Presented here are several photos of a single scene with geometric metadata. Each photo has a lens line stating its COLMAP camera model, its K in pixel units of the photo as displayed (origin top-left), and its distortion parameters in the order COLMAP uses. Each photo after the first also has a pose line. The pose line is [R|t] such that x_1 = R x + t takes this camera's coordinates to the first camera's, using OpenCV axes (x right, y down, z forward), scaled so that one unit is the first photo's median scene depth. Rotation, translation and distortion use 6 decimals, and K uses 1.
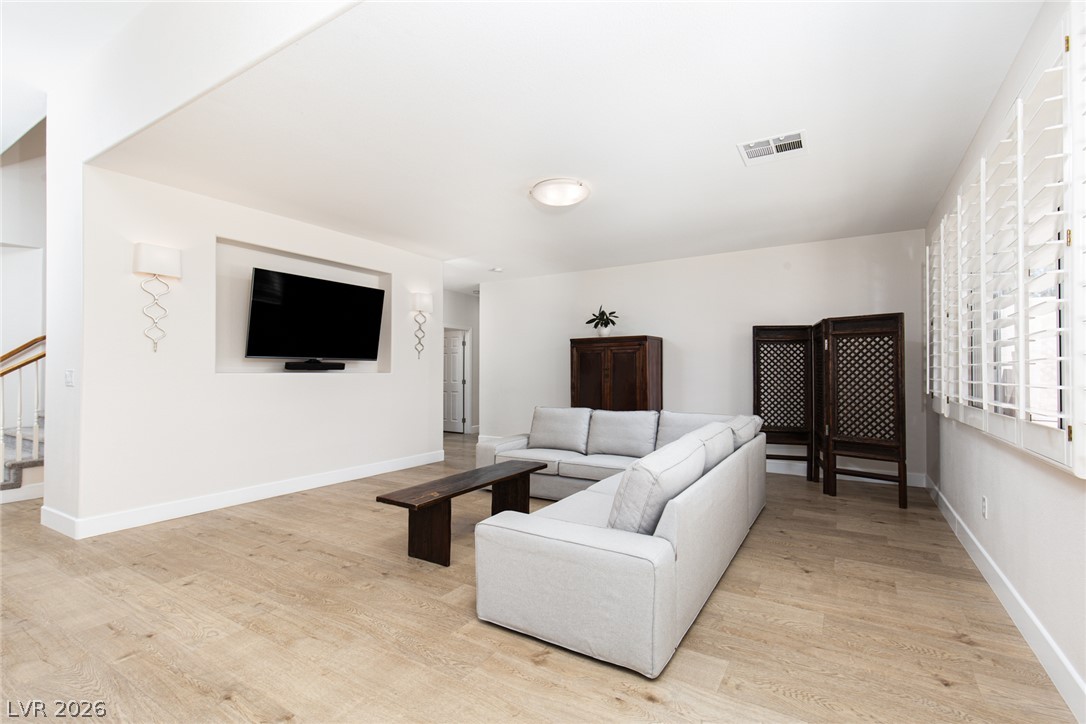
lens RADIAL K [[488.0, 0, 564.1], [0, 488.0, 368.2], [0, 0, 1]] dist [0.011720, -0.002054]
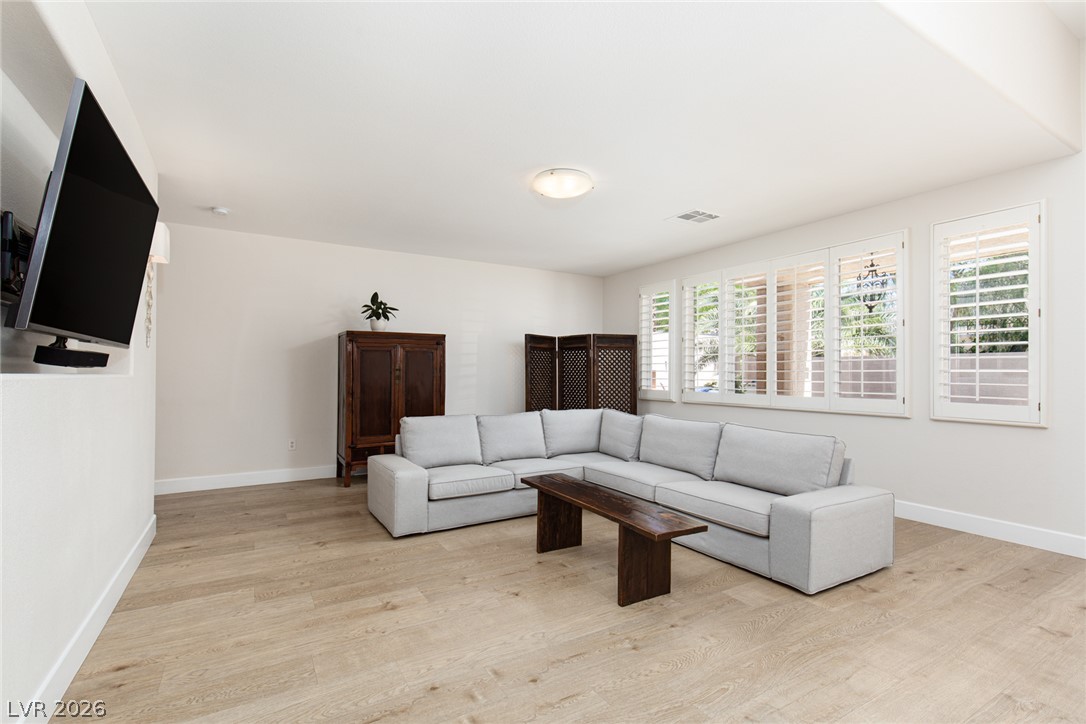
lens RADIAL K [[488.0, 0, 540.1], [0, 488.0, 366.1], [0, 0, 1]] dist [0.011720, -0.002054]
pose [[0.487279, 0.017133, 0.873078, -0.810120], [-0.010816, 0.999849, -0.013584, 0.006273], [-0.873180, -0.002824, 0.487391, 0.550630]]
